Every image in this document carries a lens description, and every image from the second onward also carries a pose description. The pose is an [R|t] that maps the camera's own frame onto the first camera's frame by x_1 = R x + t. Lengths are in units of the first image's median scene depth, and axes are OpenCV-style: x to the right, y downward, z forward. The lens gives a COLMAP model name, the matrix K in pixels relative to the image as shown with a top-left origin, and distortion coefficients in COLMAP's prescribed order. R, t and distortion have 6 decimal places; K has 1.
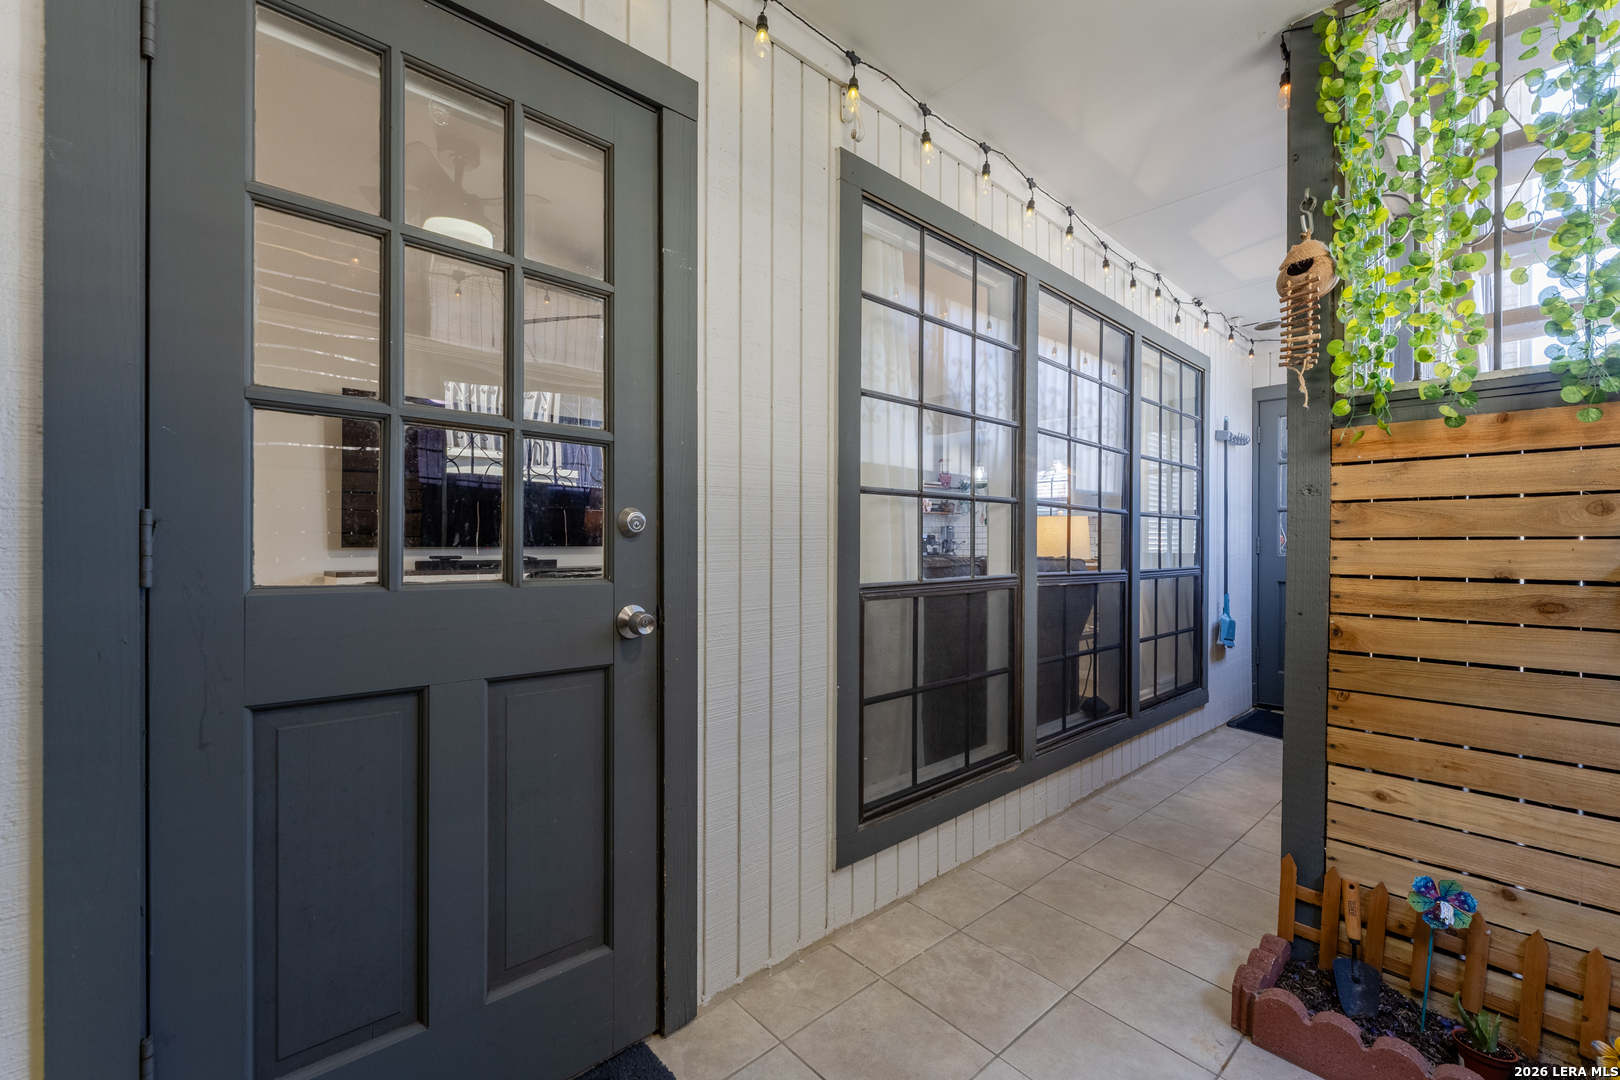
lens RADIAL K [[679.3, 0, 816.2], [0, 679.3, 546.7], [0, 0, 1]] dist [0.000358, 0.000297]
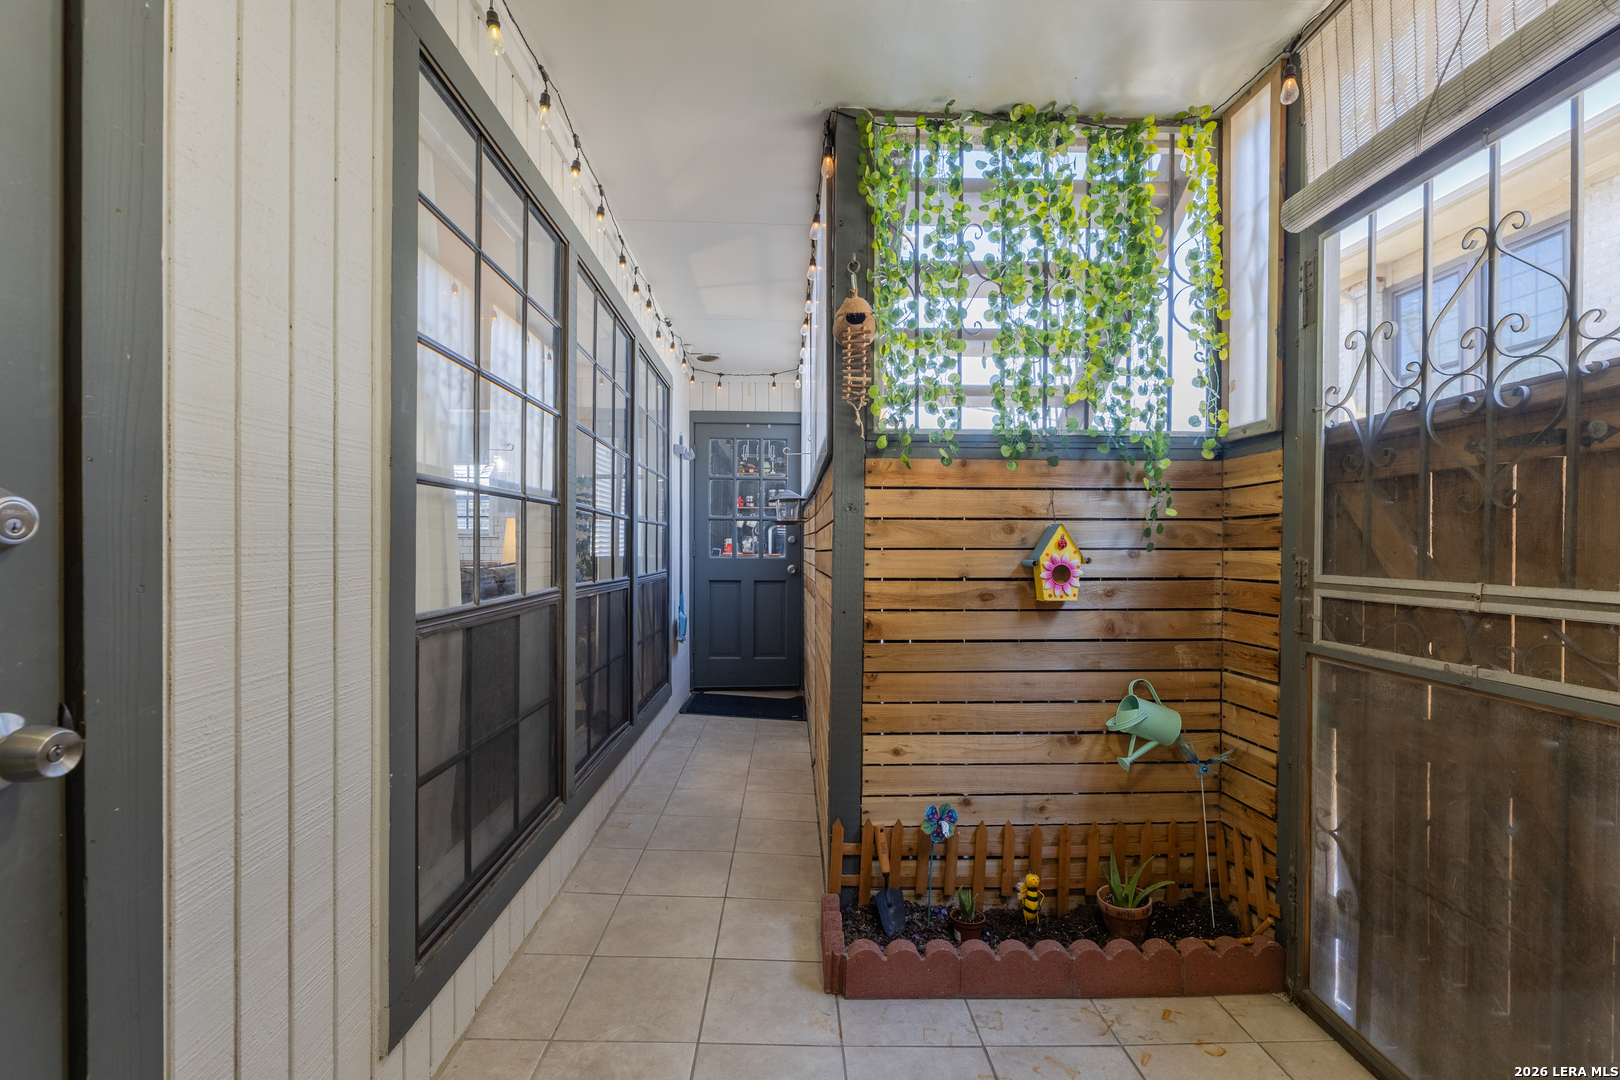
lens RADIAL K [[679.3, 0, 816.2], [0, 679.3, 546.7], [0, 0, 1]] dist [0.000358, 0.000297]
pose [[0.647053, -0.002003, 0.762442, -0.228062], [0.002383, 0.999997, 0.000605, -0.016439], [-0.762441, 0.001426, 0.647056, 0.289910]]
